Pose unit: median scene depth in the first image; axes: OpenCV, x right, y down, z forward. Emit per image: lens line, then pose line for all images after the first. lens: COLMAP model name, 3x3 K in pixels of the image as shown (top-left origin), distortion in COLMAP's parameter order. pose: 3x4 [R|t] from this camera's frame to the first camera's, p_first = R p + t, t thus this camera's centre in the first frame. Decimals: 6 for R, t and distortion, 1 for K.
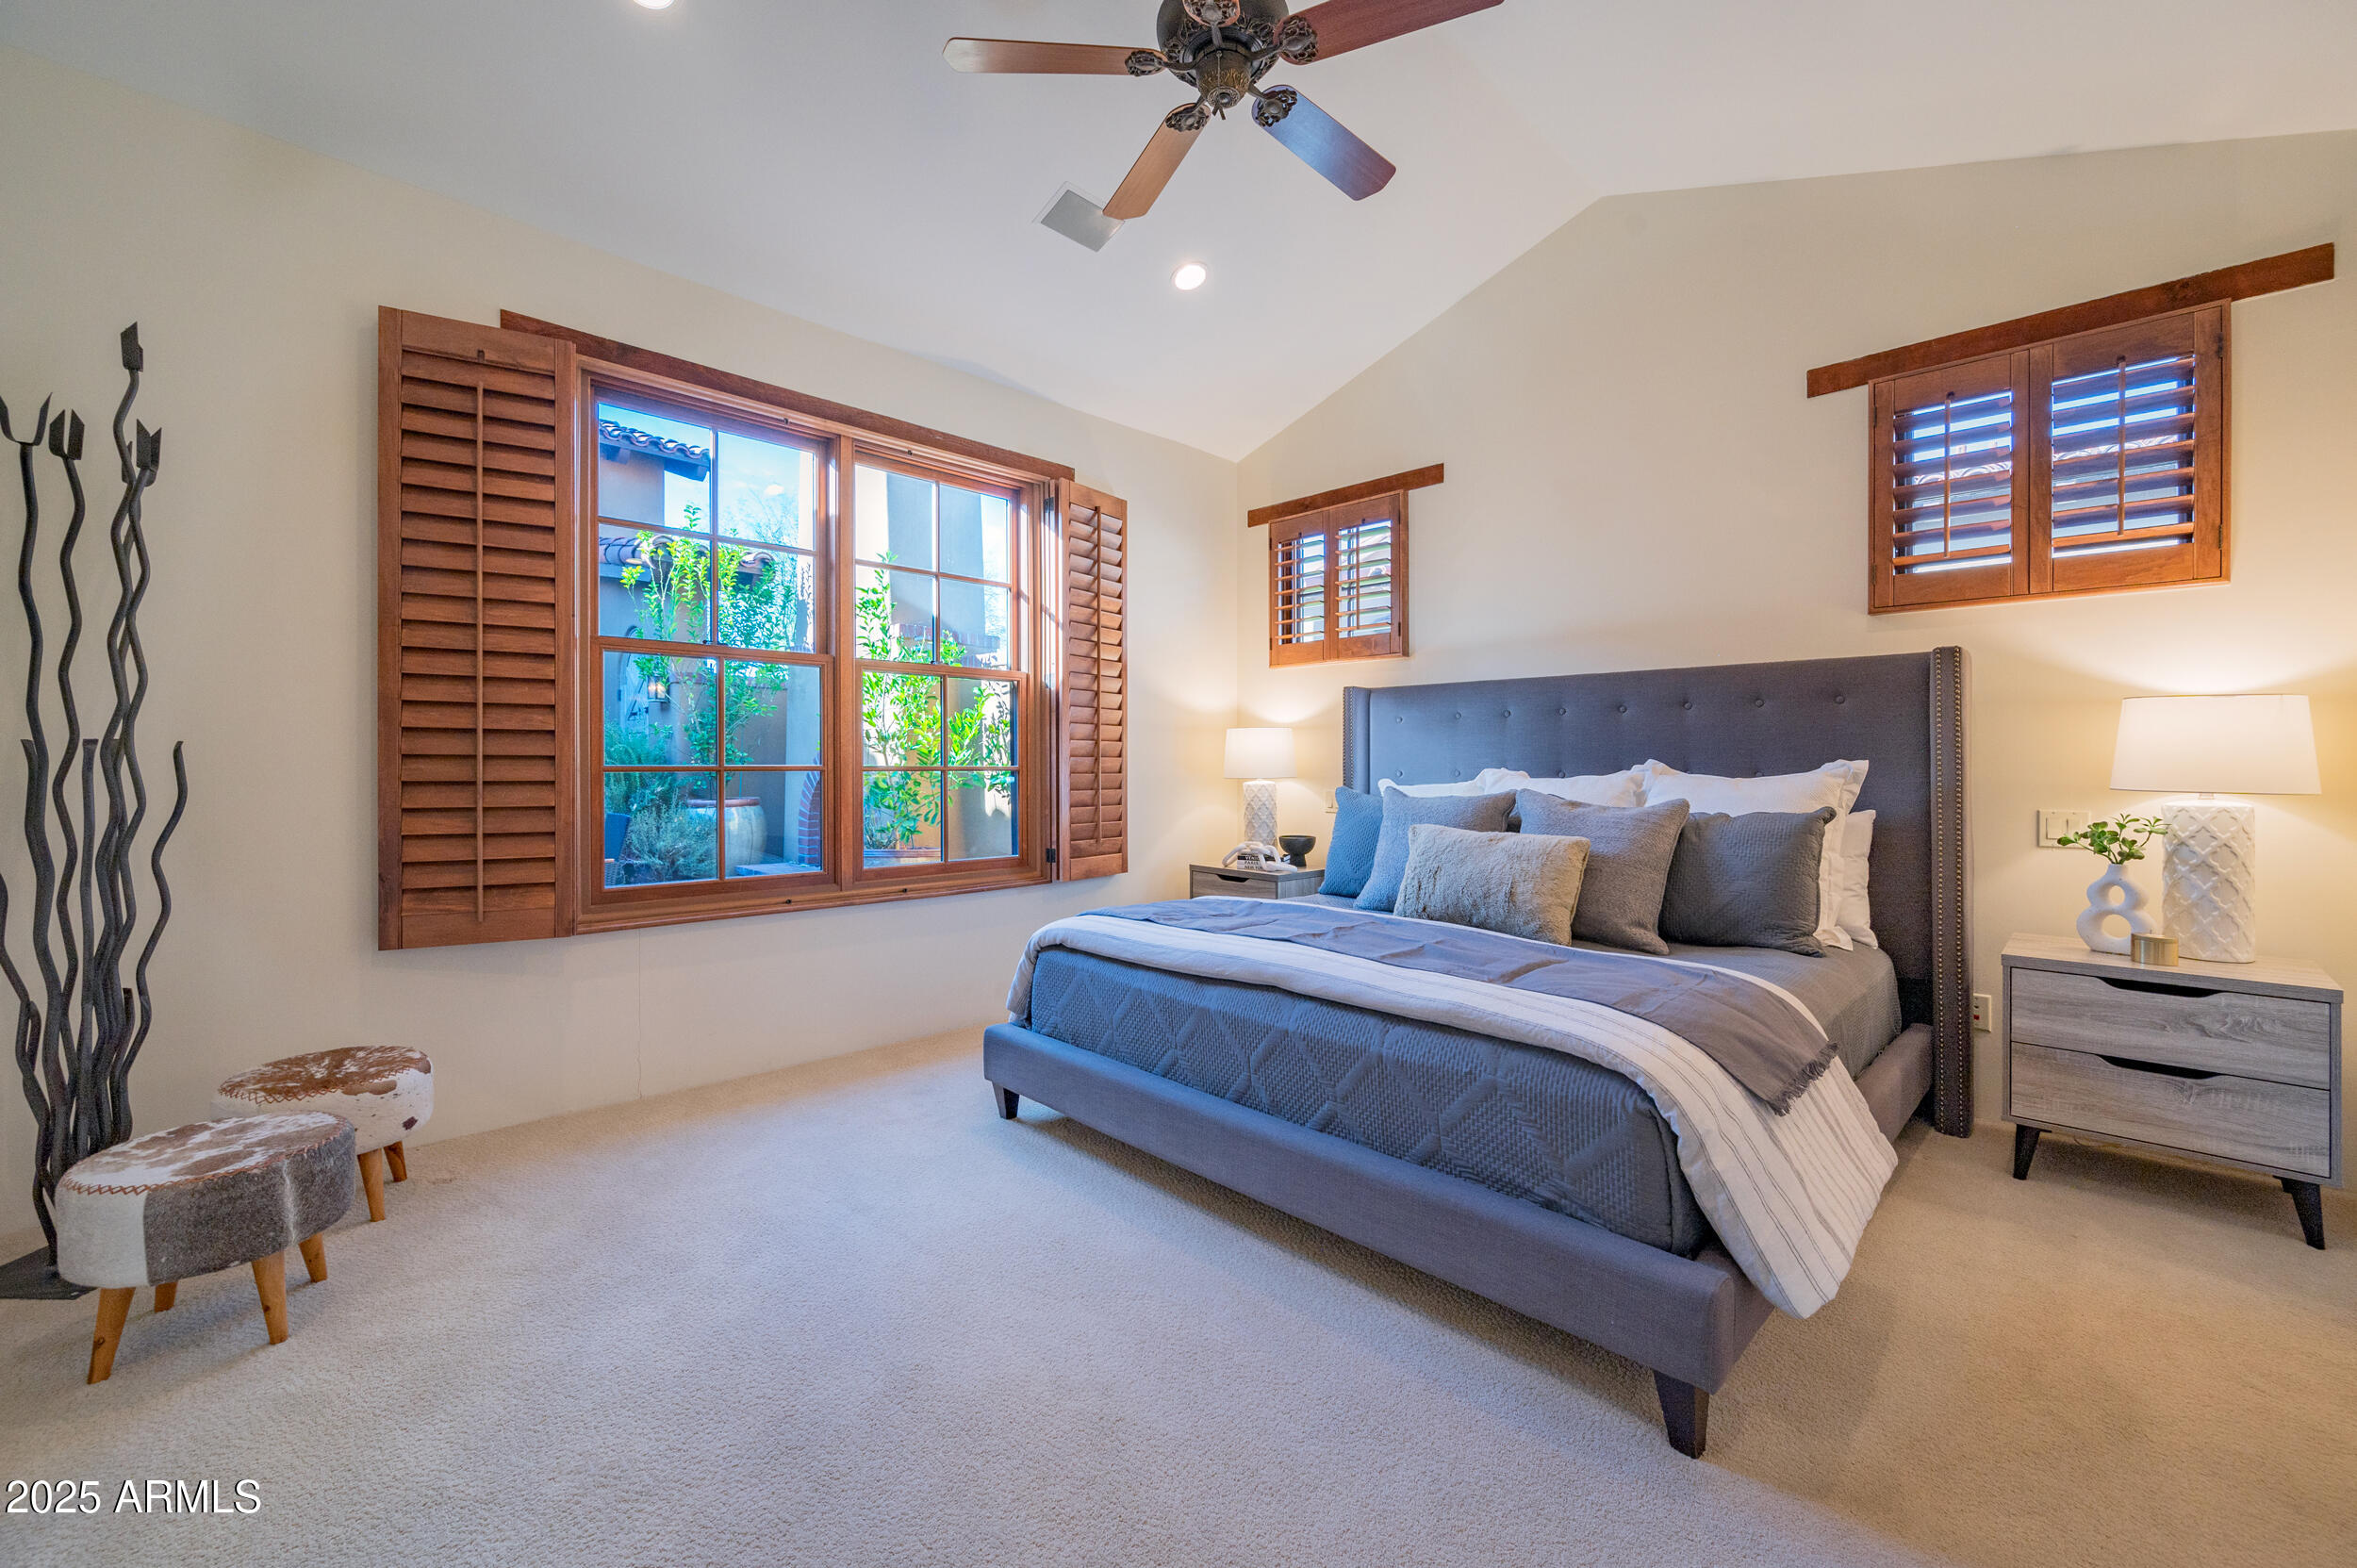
lens RADIAL K [[950.9, 0, 1177.6], [0, 950.9, 794.1], [0, 0, 1]] dist [-0.003987, -0.000468]
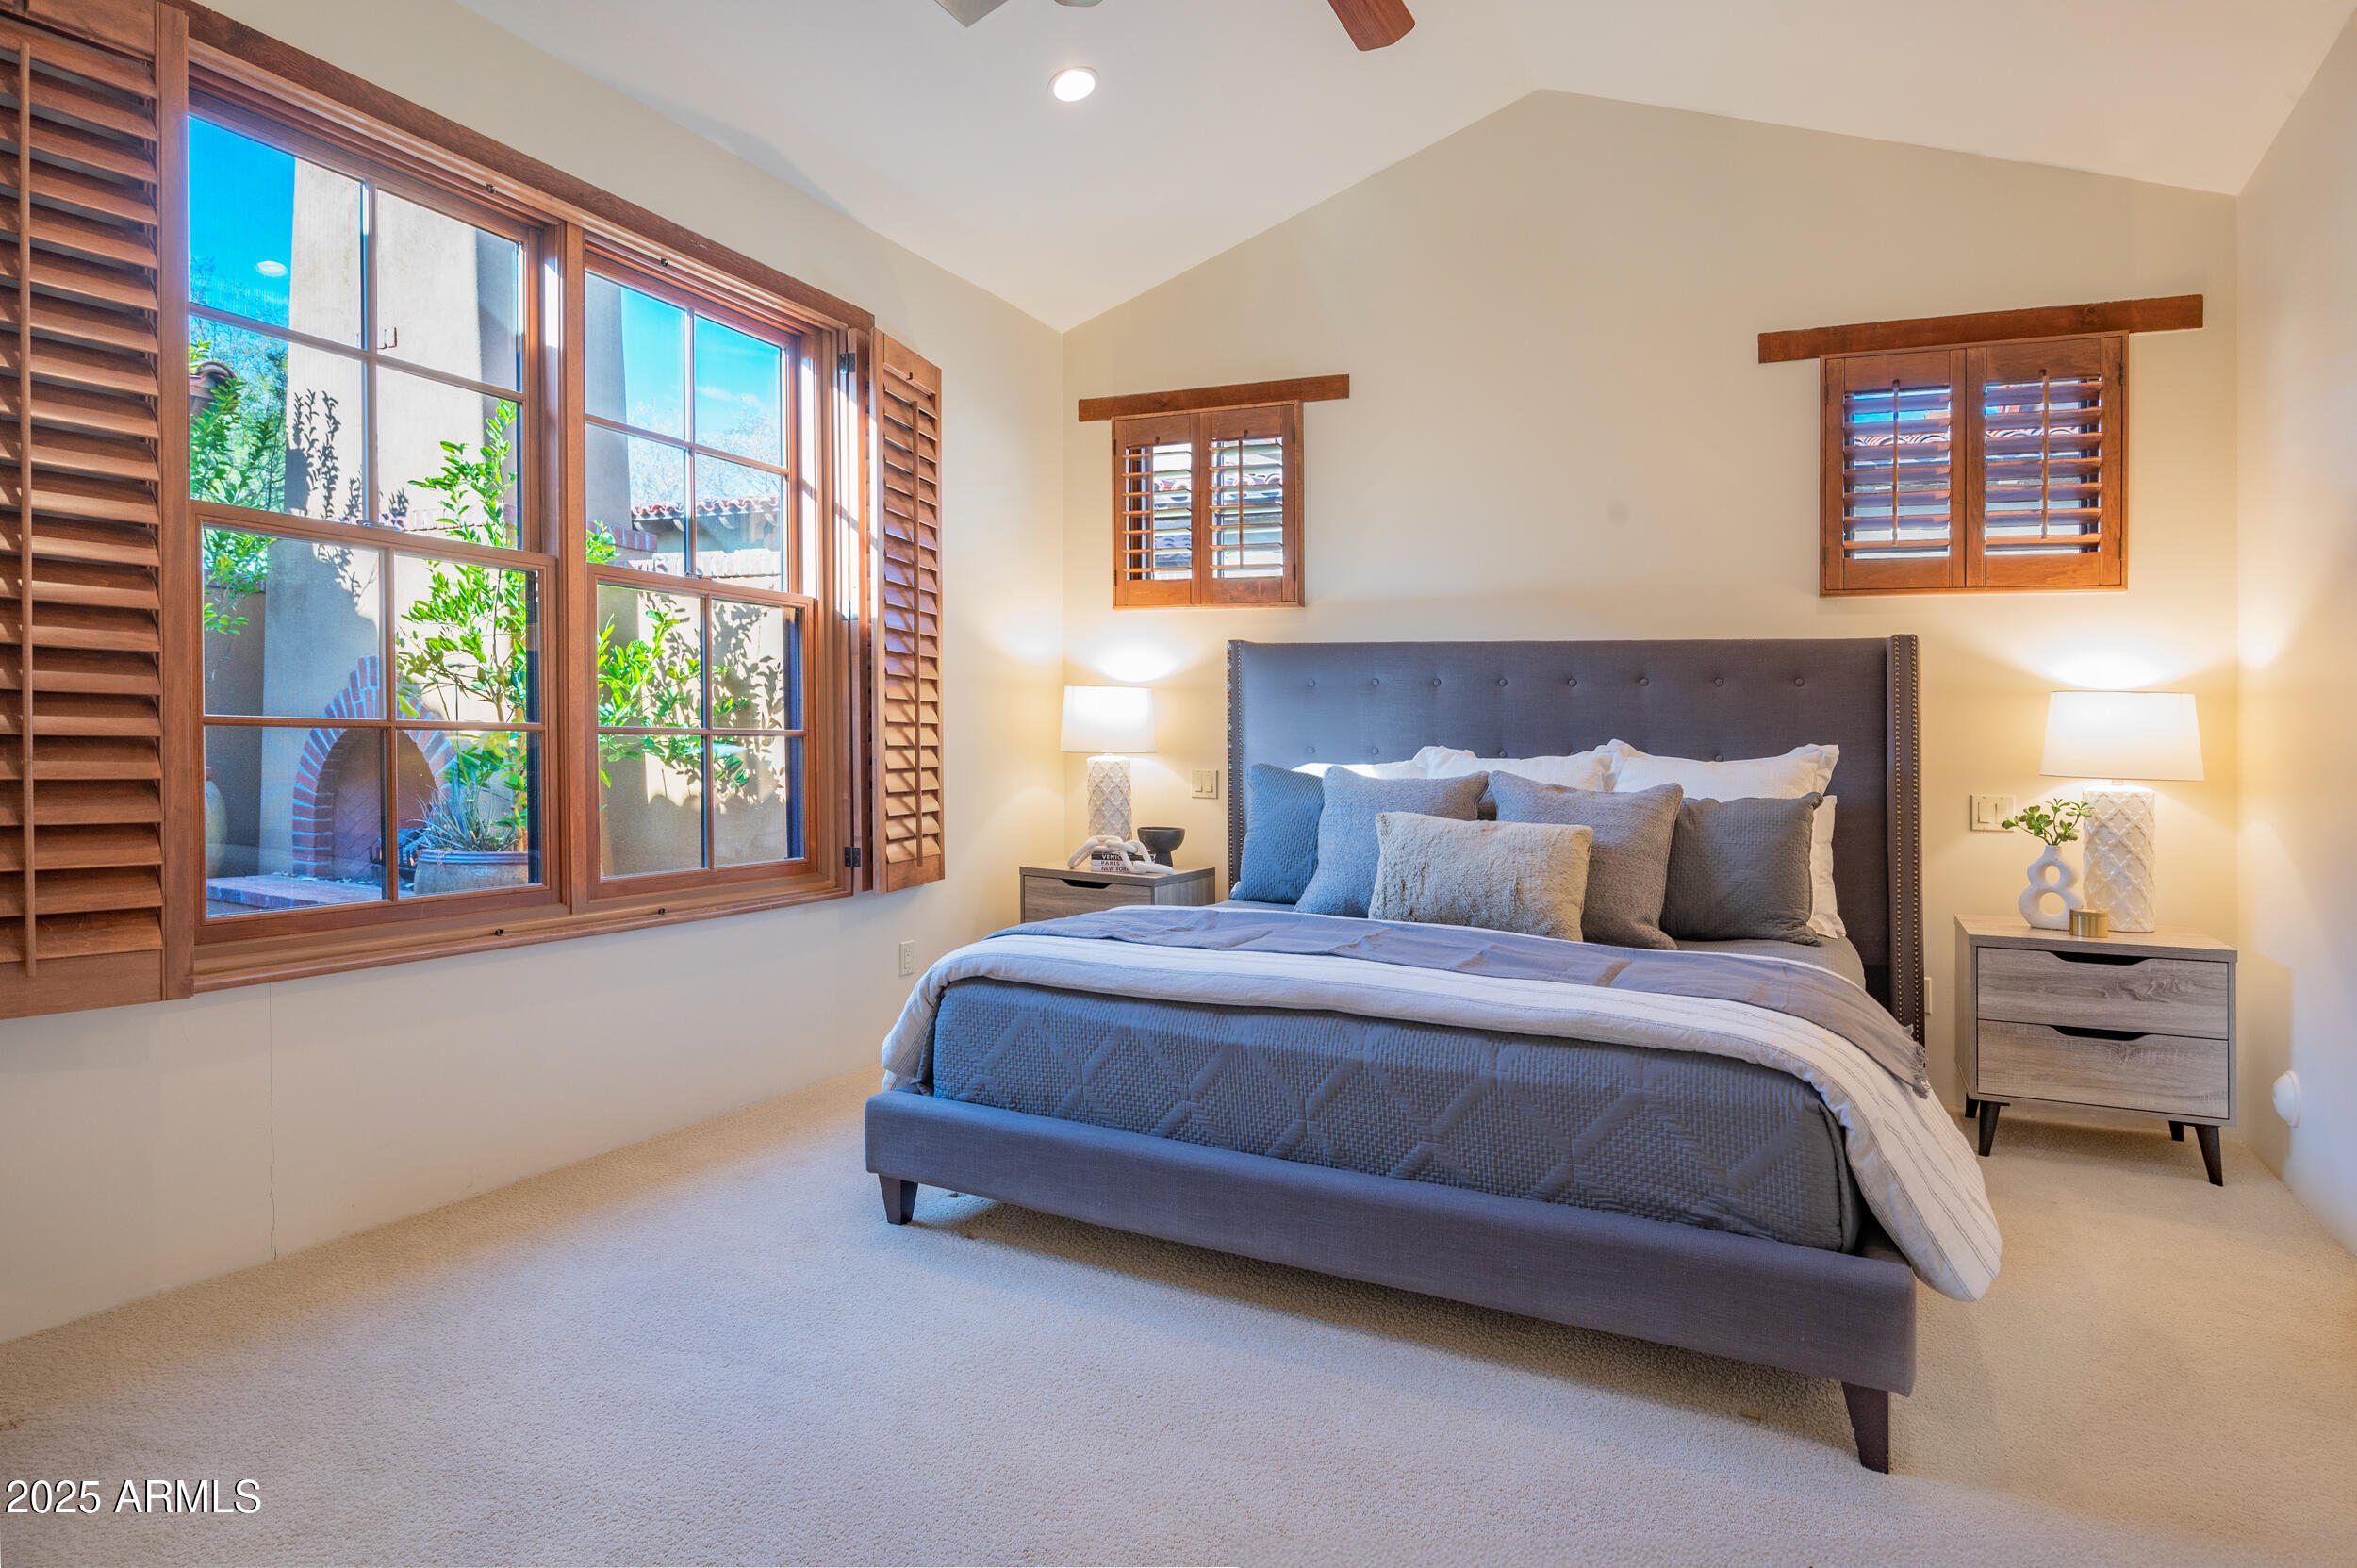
lens RADIAL K [[1275.9, 0, 1178.5], [0, 1275.9, 784.0], [0, 0, 1]] dist [-0.028489, 0.019291]
pose [[0.928420, 0.006991, 0.371466, -0.350445], [-0.009804, 0.999936, 0.005685, 0.003185], [-0.371403, -0.008920, 0.928429, 0.032759]]
